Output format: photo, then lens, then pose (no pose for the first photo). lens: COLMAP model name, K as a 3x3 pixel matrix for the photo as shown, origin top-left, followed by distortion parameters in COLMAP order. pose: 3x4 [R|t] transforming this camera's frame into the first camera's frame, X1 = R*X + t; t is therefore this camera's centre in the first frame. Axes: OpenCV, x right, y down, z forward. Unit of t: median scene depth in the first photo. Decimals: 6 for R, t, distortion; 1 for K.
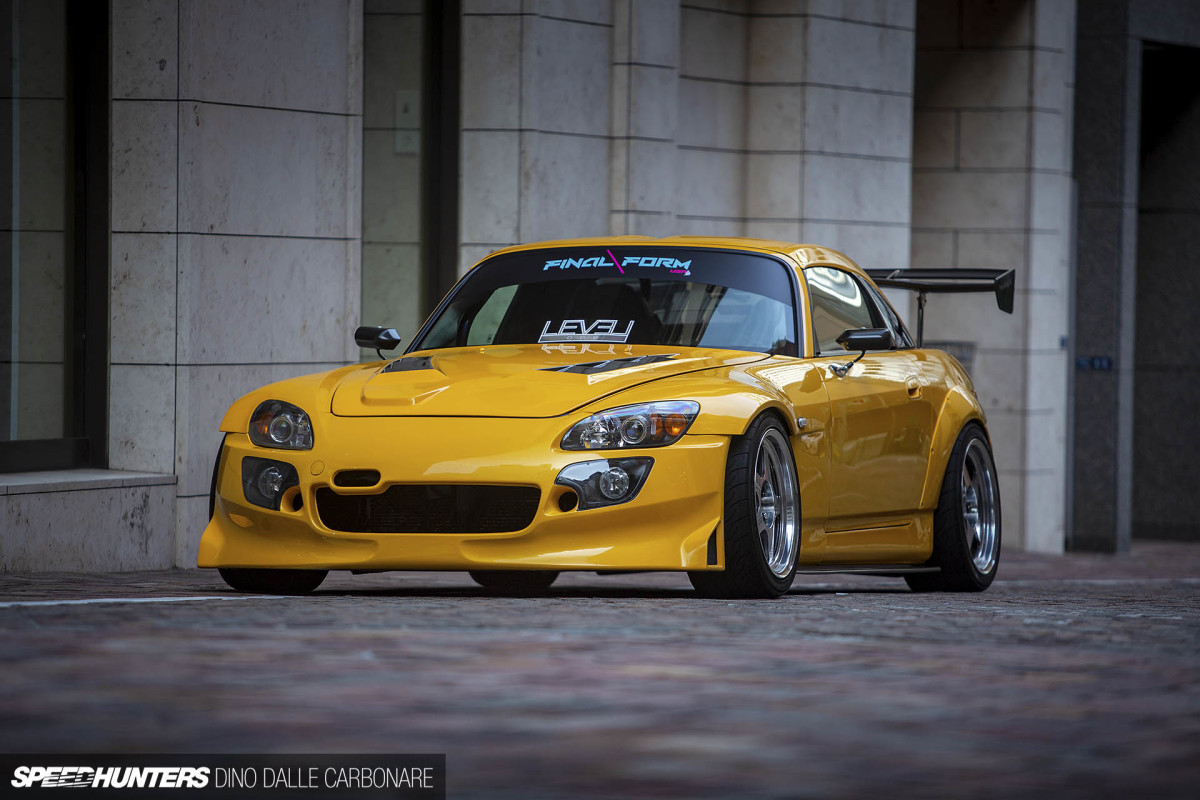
lens RADIAL K [[5875.4, 0, 600.0], [0, 5875.4, 400.0], [0, 0, 1]] dist [0.339375, 1.573437]
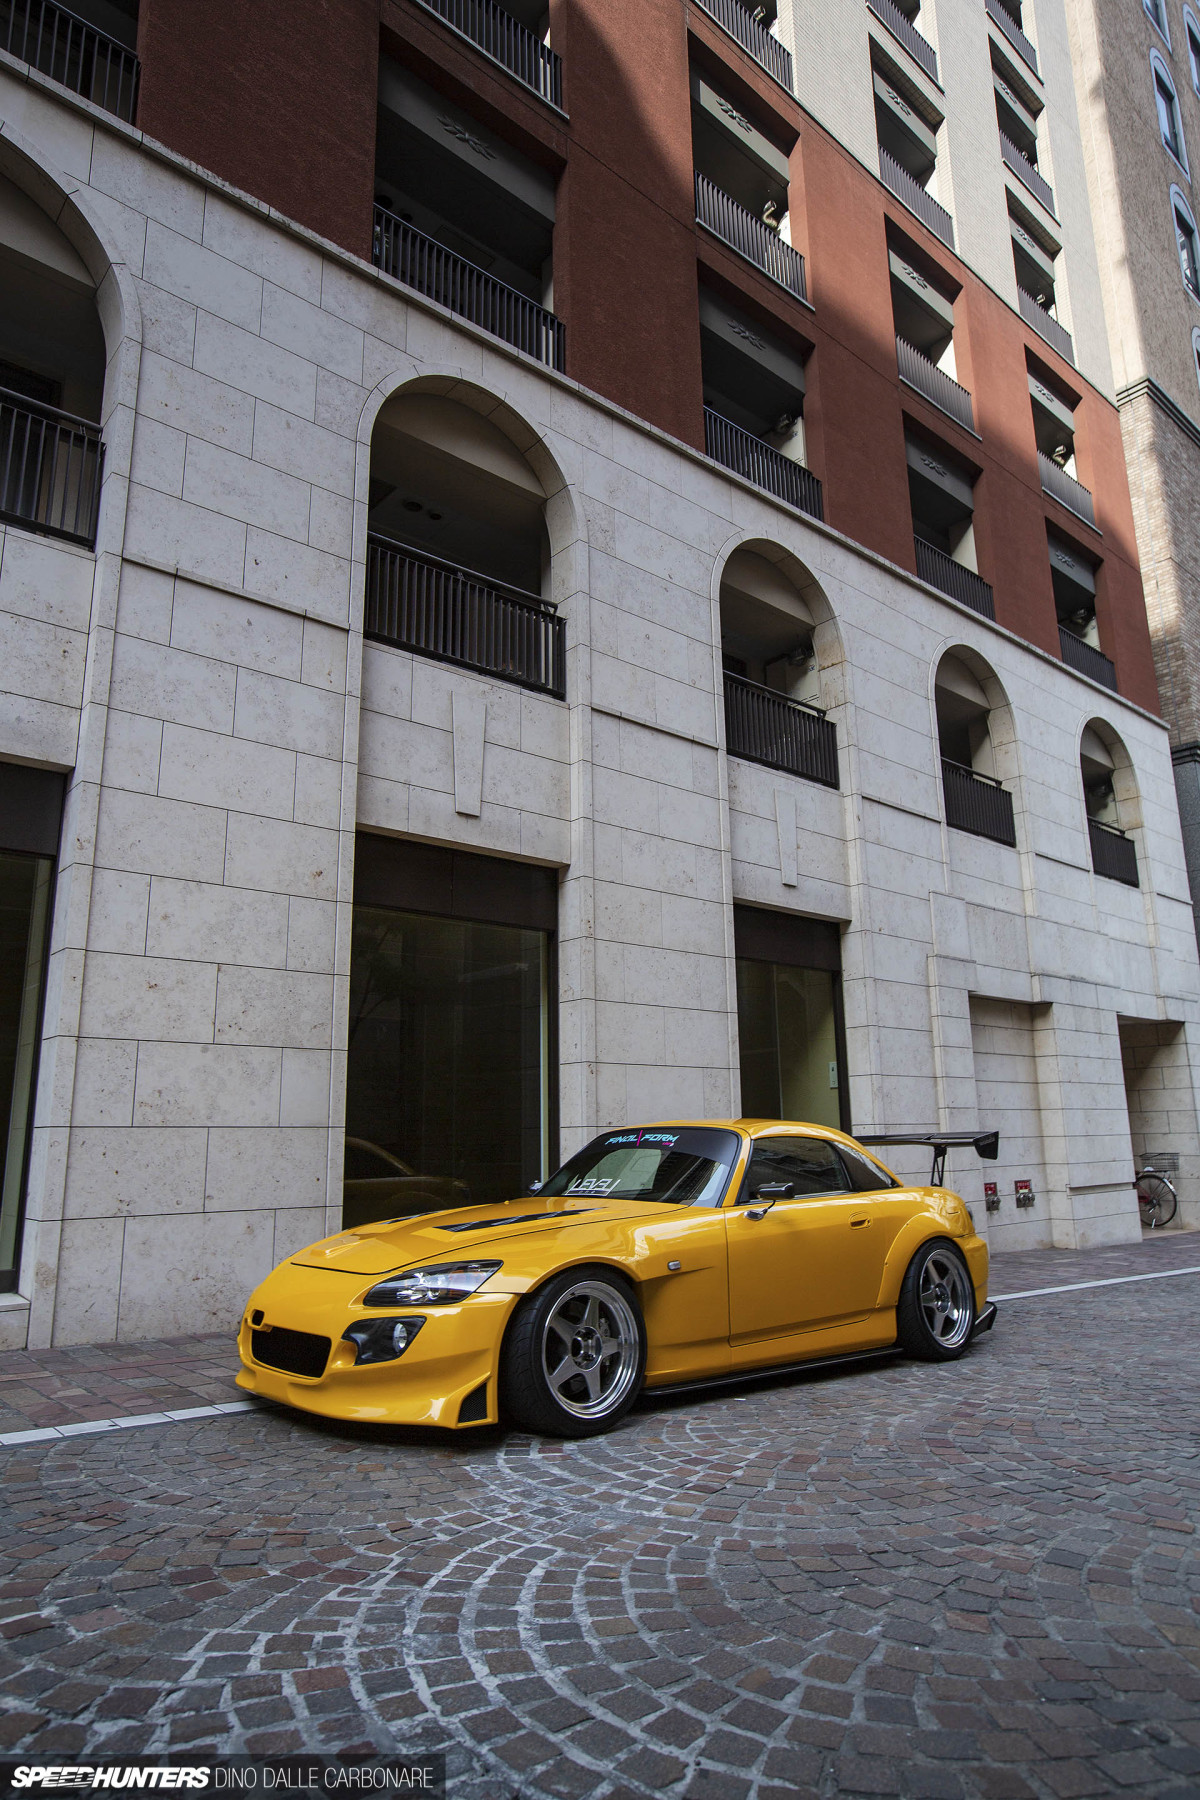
lens RADIAL K [[975.0, 0, 572.7], [0, 975.0, 954.6], [0, 0, 1]] dist [-0.045893, 0.032966]
pose [[0.841942, -0.123825, -0.525167, 0.128500], [0.014558, 0.978170, -0.207296, -0.017786], [0.539371, 0.166886, 0.825365, 0.776416]]
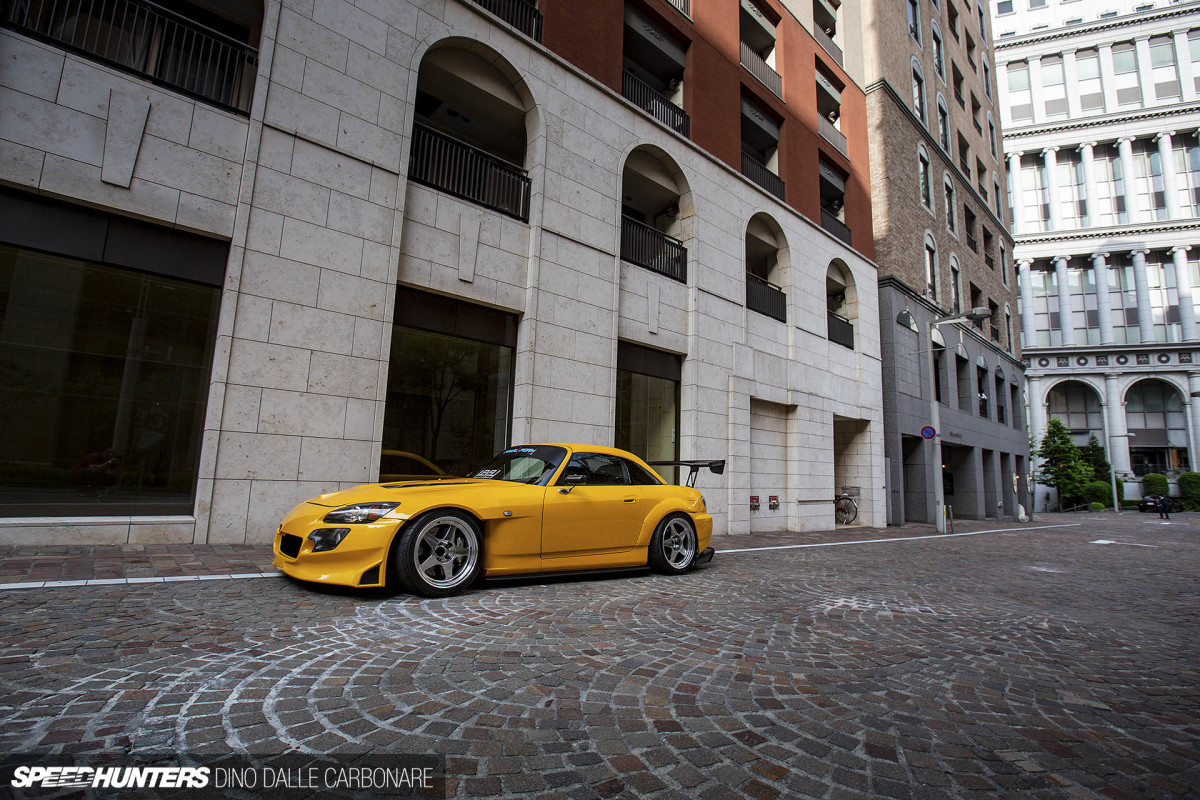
lens RADIAL K [[500.5, 0, 591.6], [0, 500.5, 414.2], [0, 0, 1]] dist [-0.045220, 0.012967]
pose [[0.851087, -0.045838, -0.523019, 0.159701], [-0.032115, 0.989771, -0.139003, -0.008708], [0.524041, 0.135100, 0.840910, 0.812341]]
